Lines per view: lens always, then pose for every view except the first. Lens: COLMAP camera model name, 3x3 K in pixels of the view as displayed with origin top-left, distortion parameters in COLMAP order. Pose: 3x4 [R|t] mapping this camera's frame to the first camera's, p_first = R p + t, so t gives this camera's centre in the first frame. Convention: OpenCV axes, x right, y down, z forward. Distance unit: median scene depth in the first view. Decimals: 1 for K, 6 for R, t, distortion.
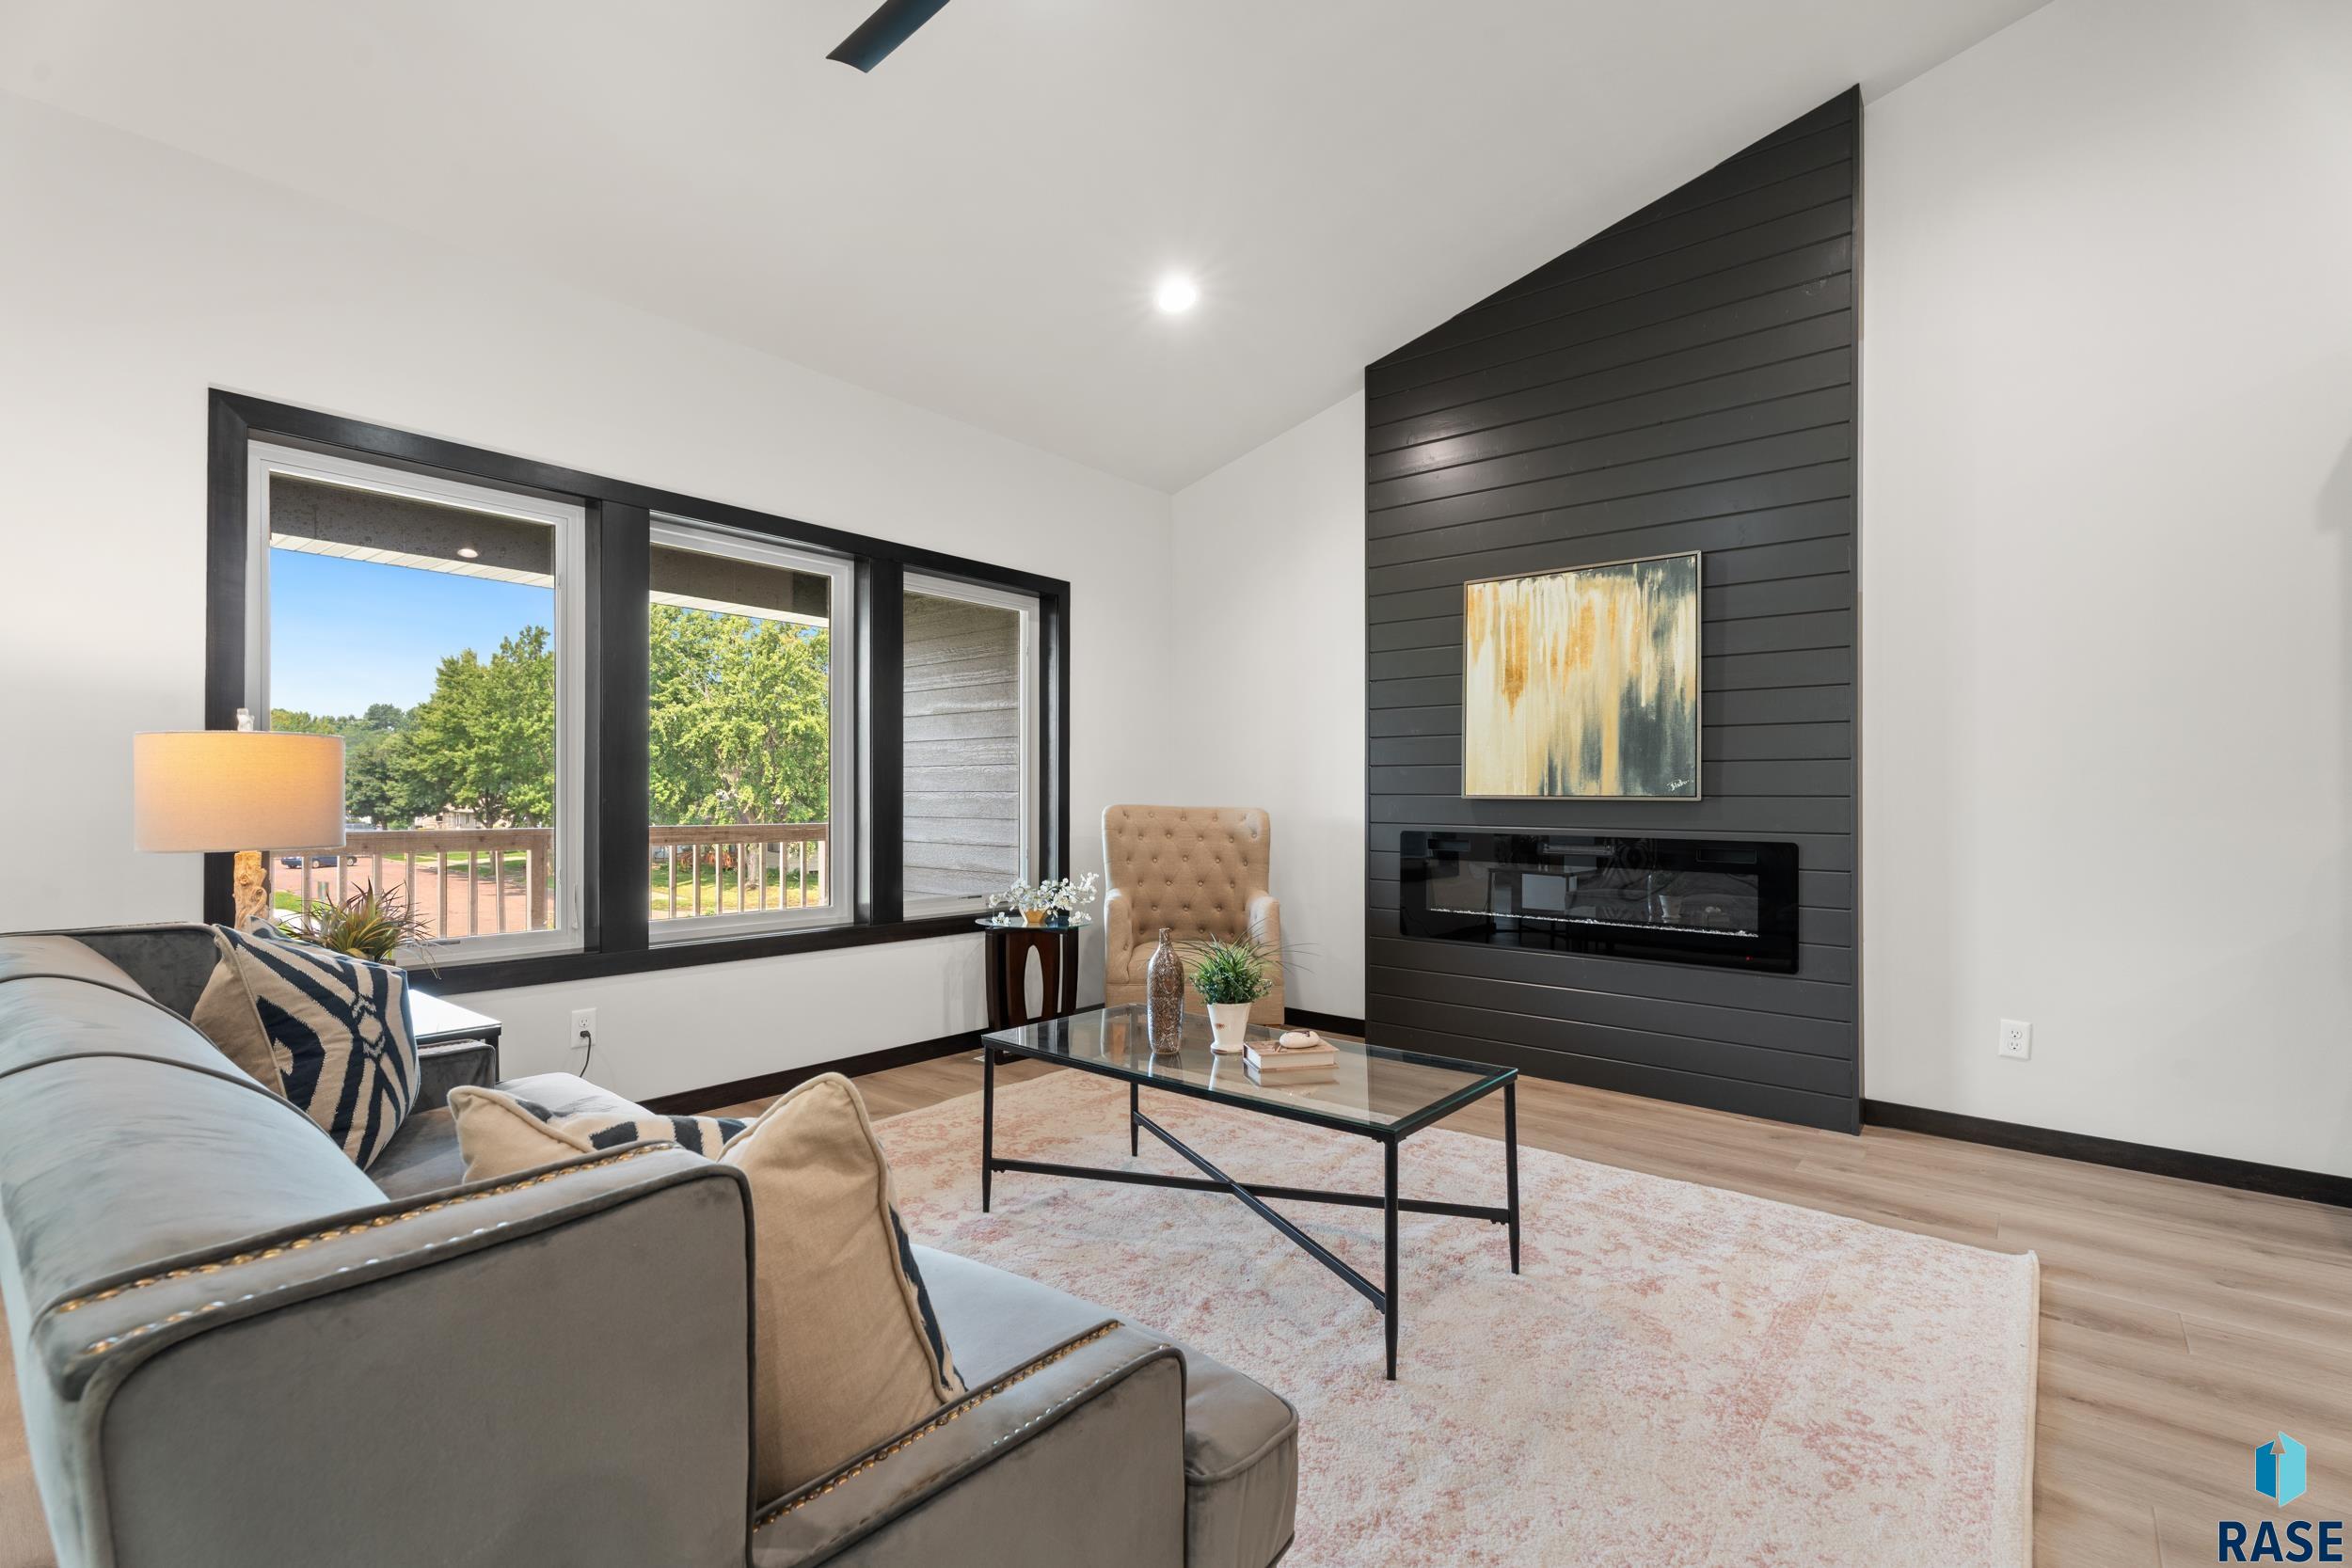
lens RADIAL K [[1055.8, 0, 1092.4], [0, 1055.8, 786.0], [0, 0, 1]] dist [0.000287, 0.000133]
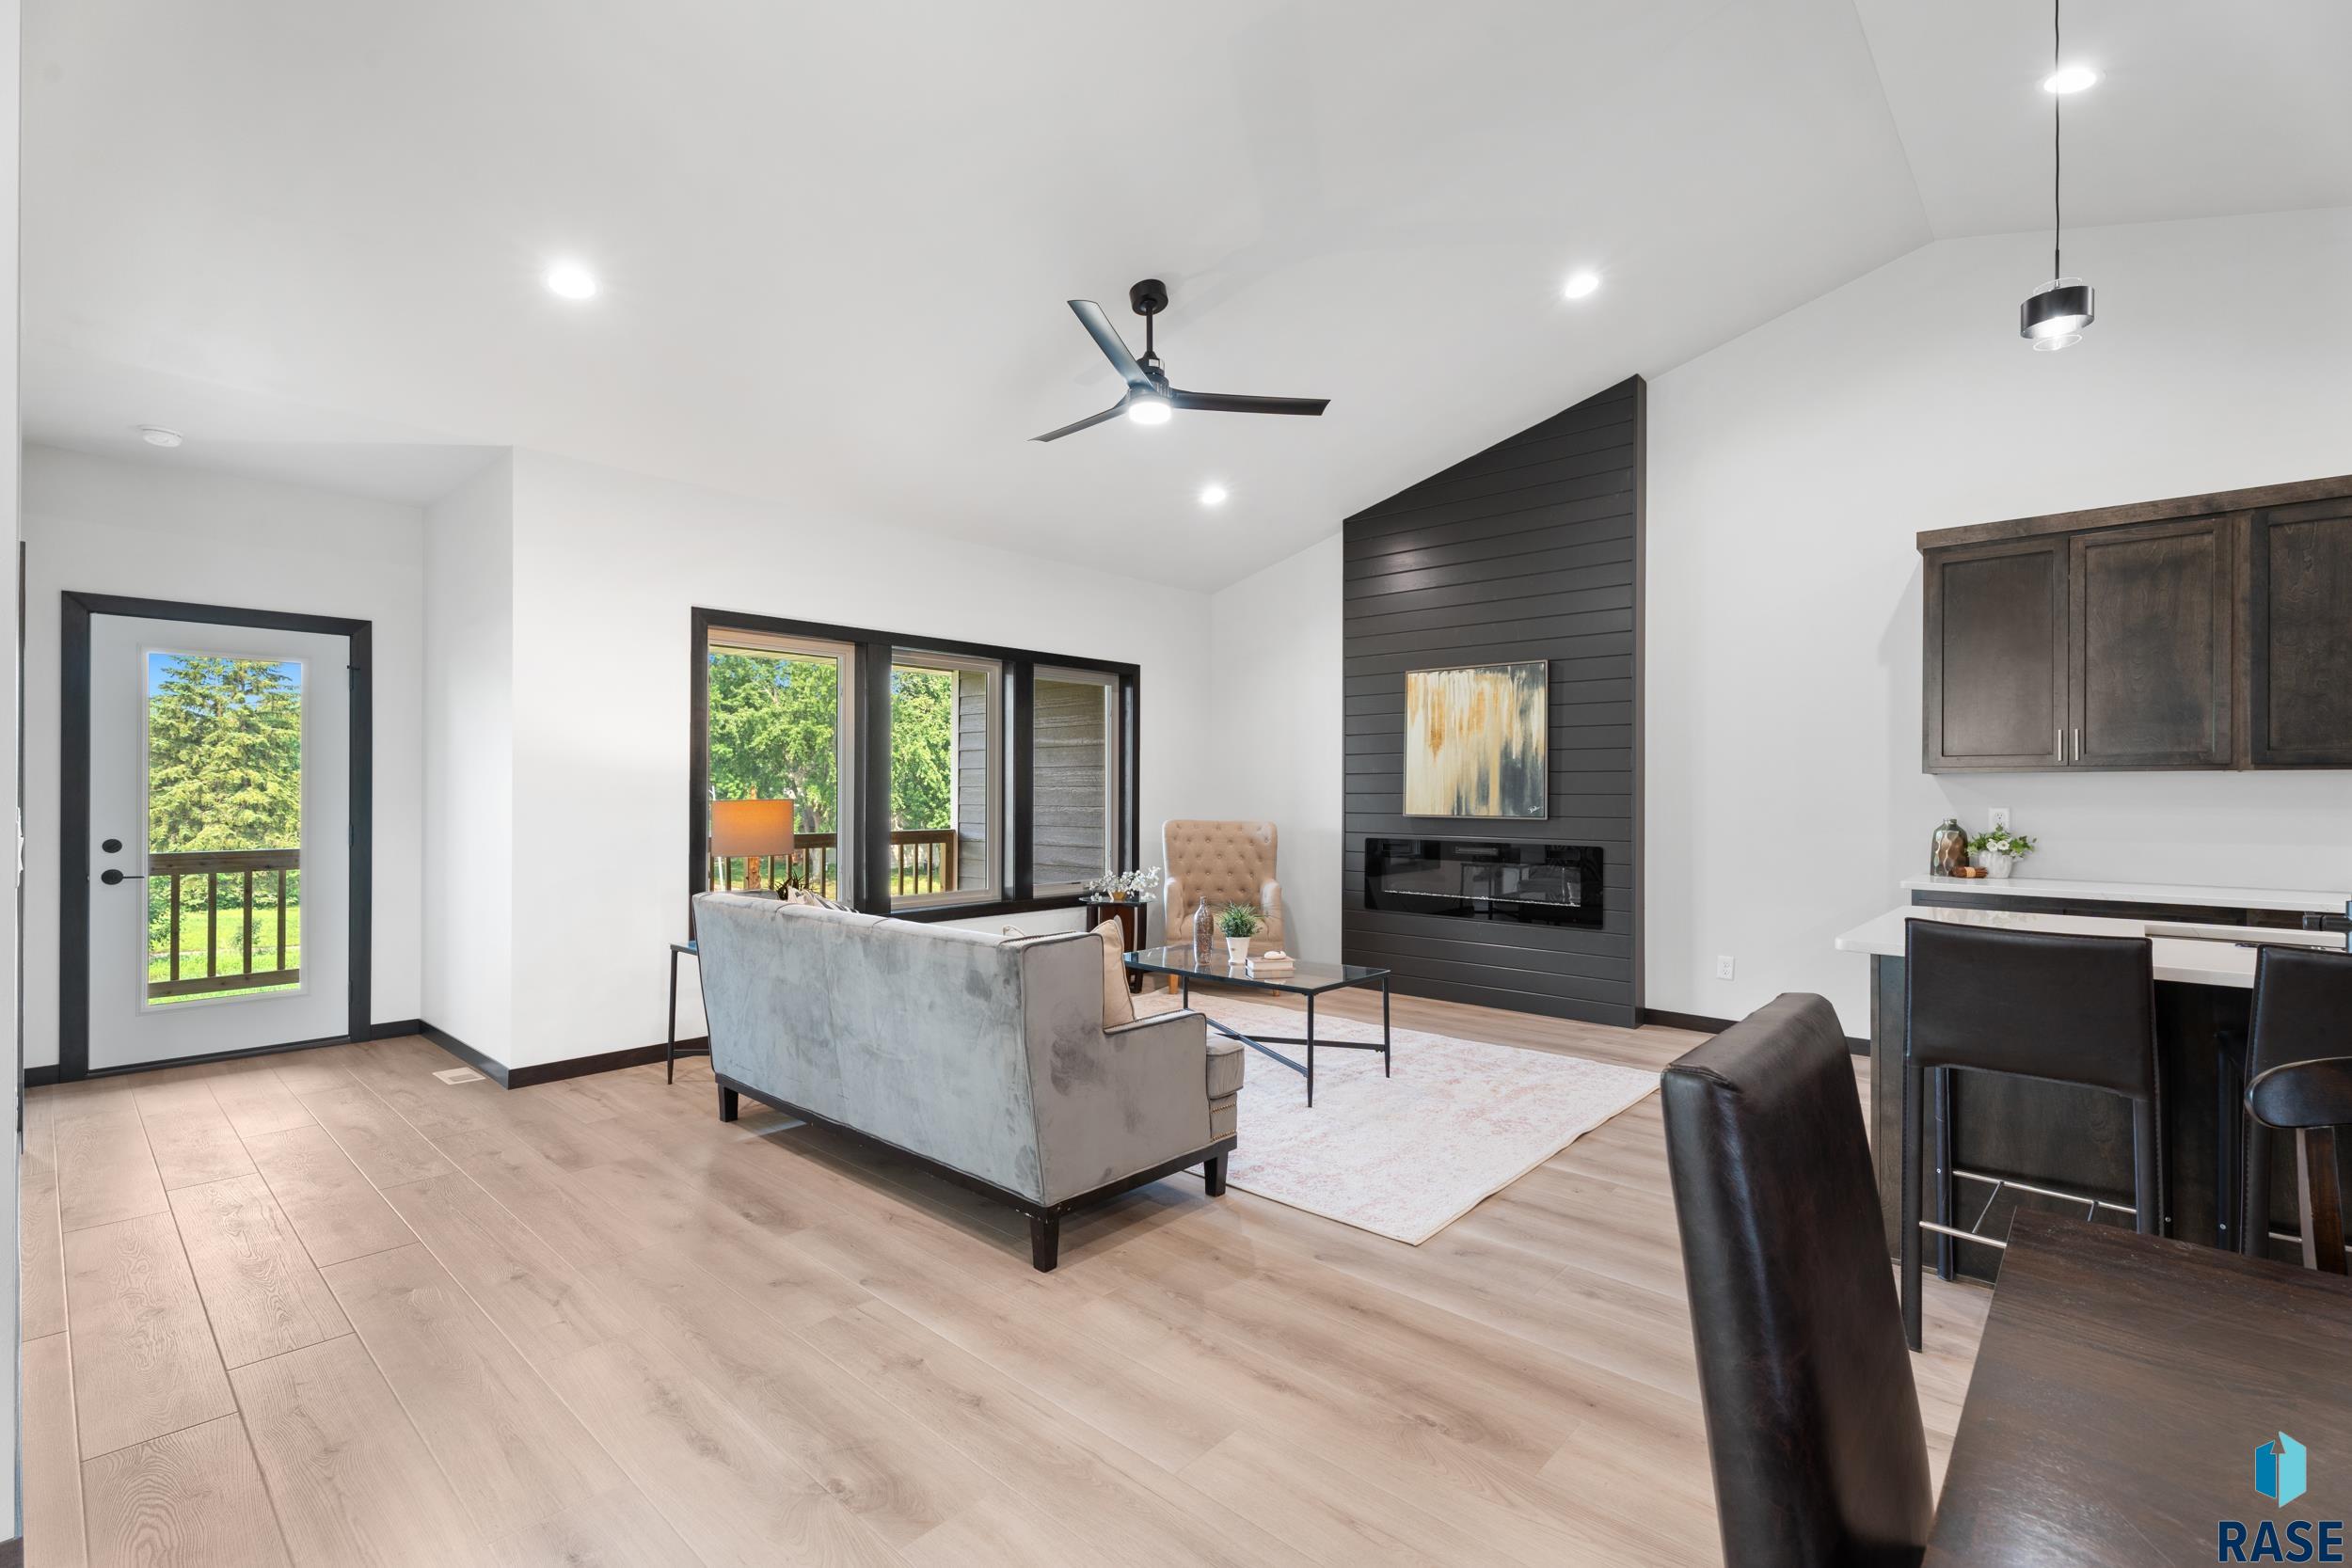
lens RADIAL K [[1028.3, 0, 1176.0], [0, 1028.3, 784.0], [0, 0, 1]] dist [0.000682, 0.000134]
pose [[0.999378, 0.001317, 0.035236, -0.024301], [-0.001344, 0.999999, 0.000744, -0.036095], [-0.035235, -0.000791, 0.999379, -0.458552]]
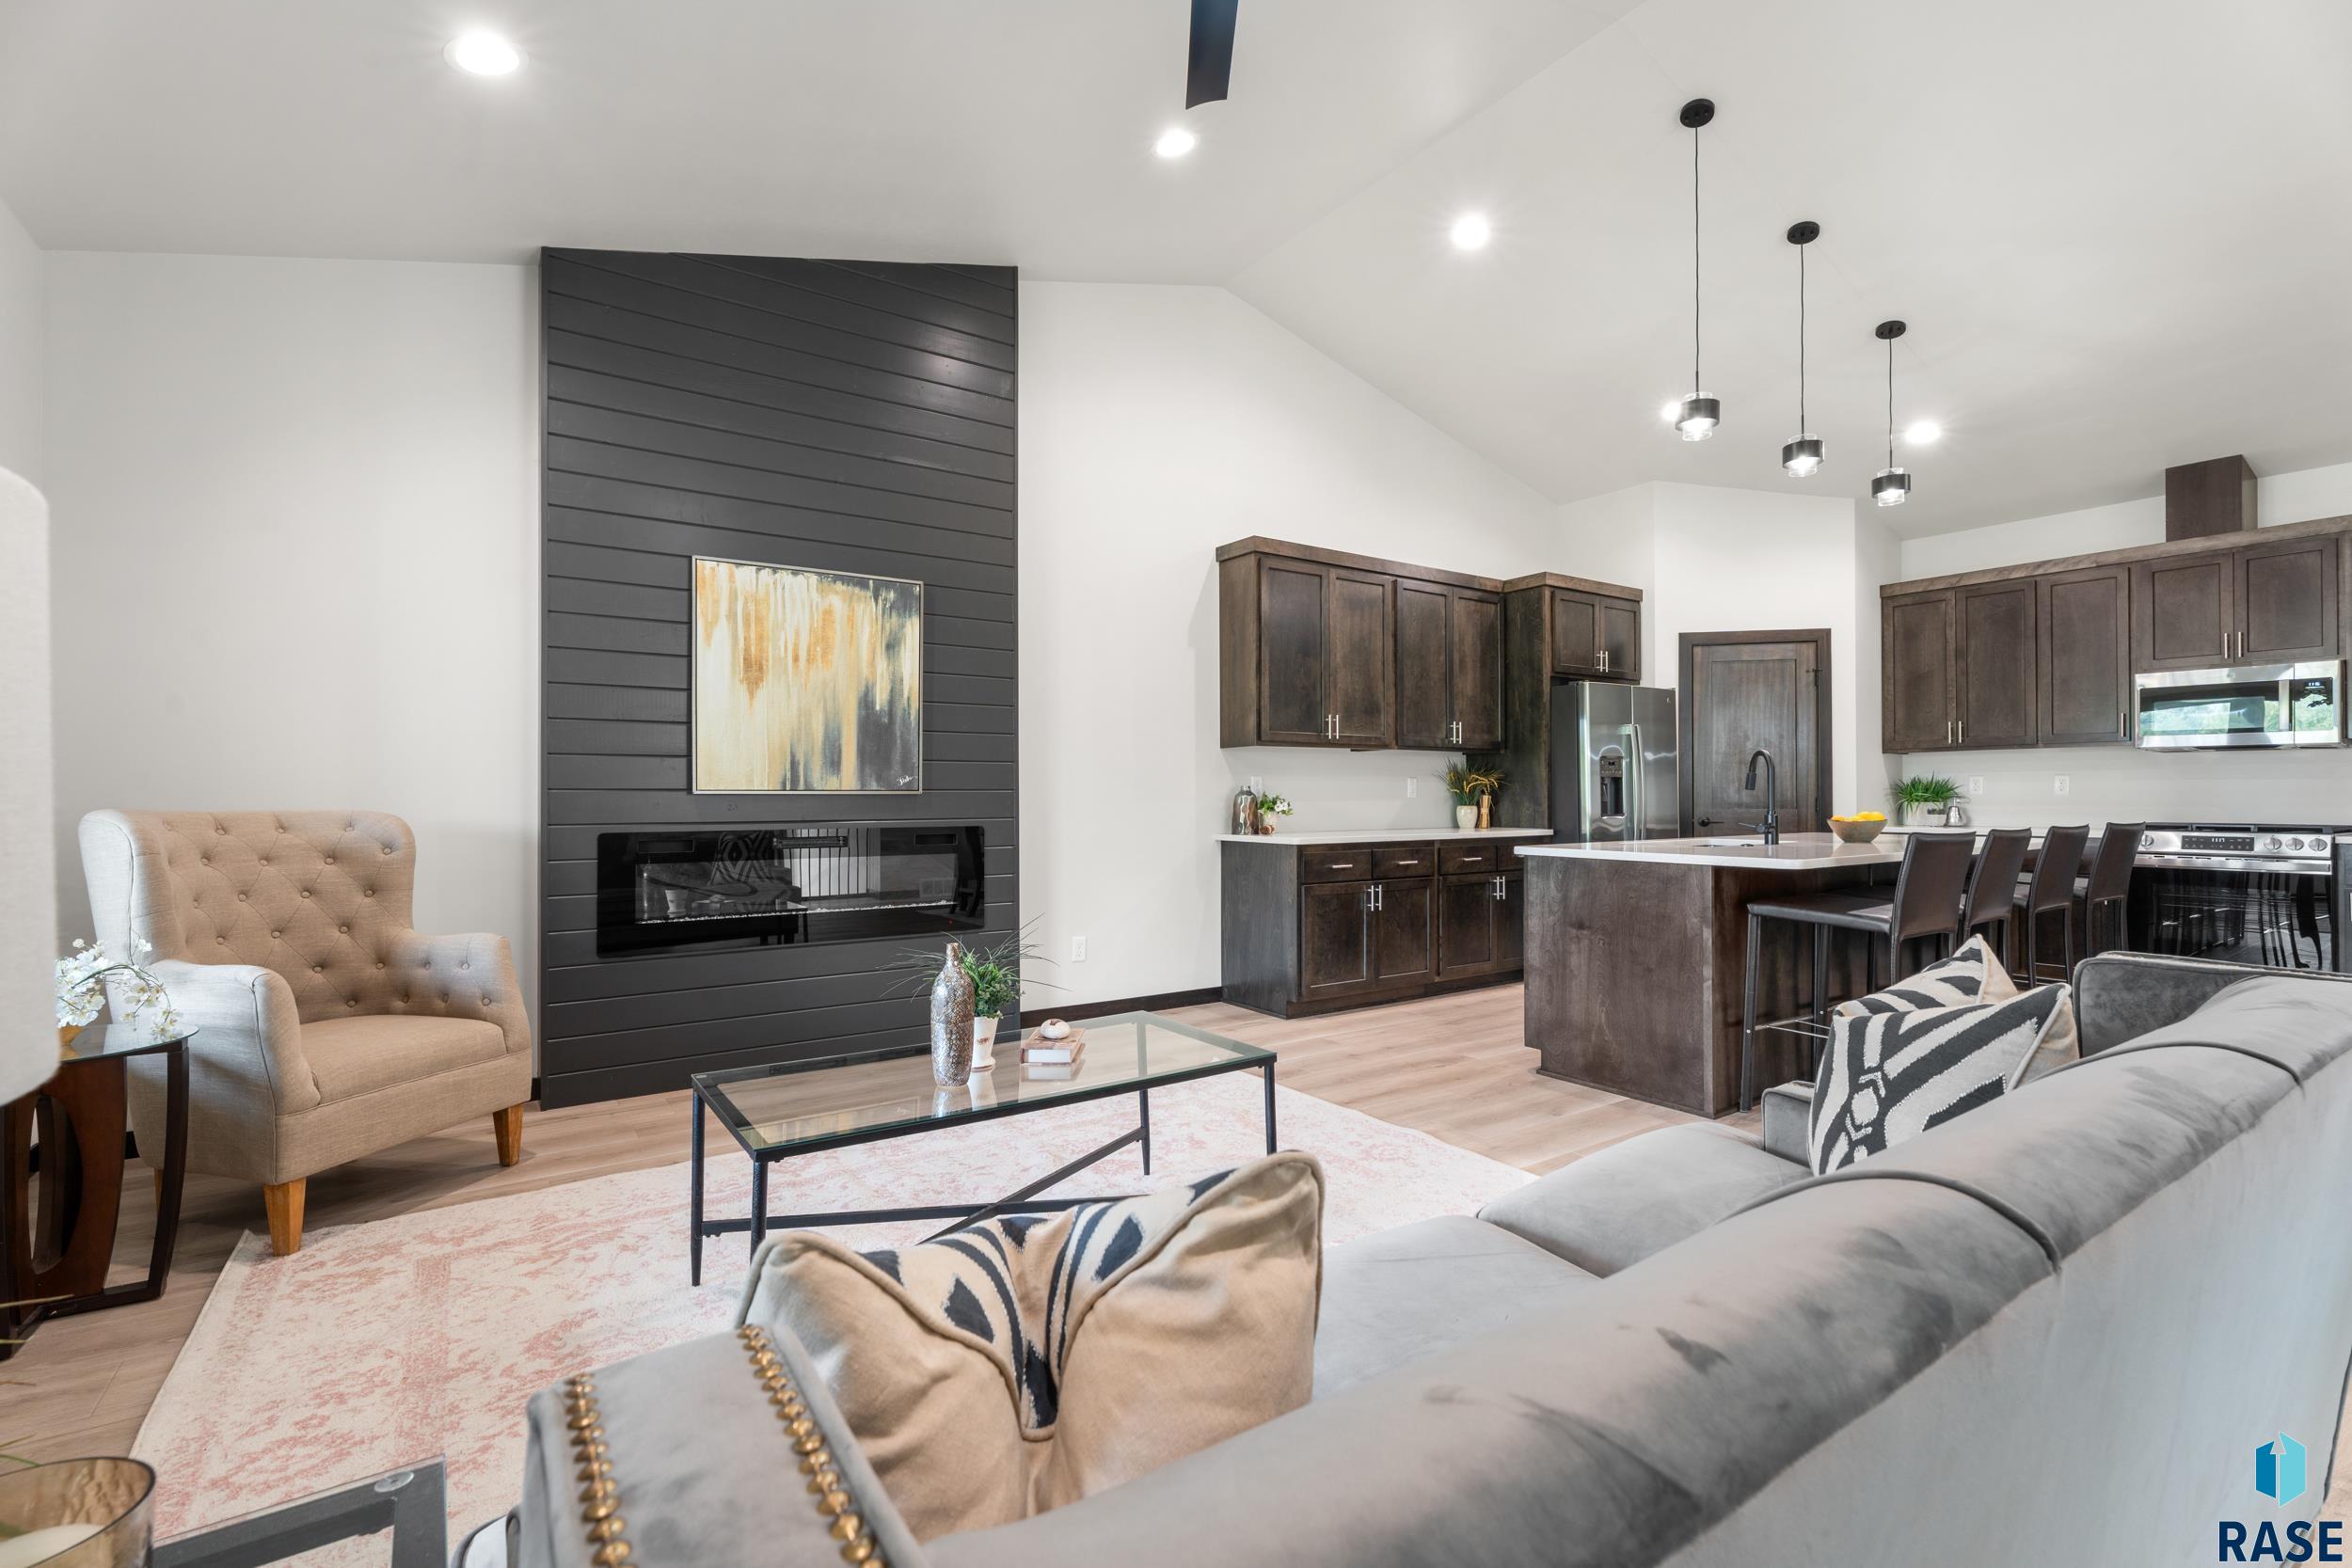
lens RADIAL K [[1011.9, 0, 1309.2], [0, 1011.9, 779.7], [0, 0, 1]] dist [-0.000527, 0.000216]
pose [[0.201907, 0.003826, 0.979397, -0.405876], [-0.006967, 0.999973, -0.002471, -0.001957], [-0.979380, -0.006324, 0.201928, 0.317817]]
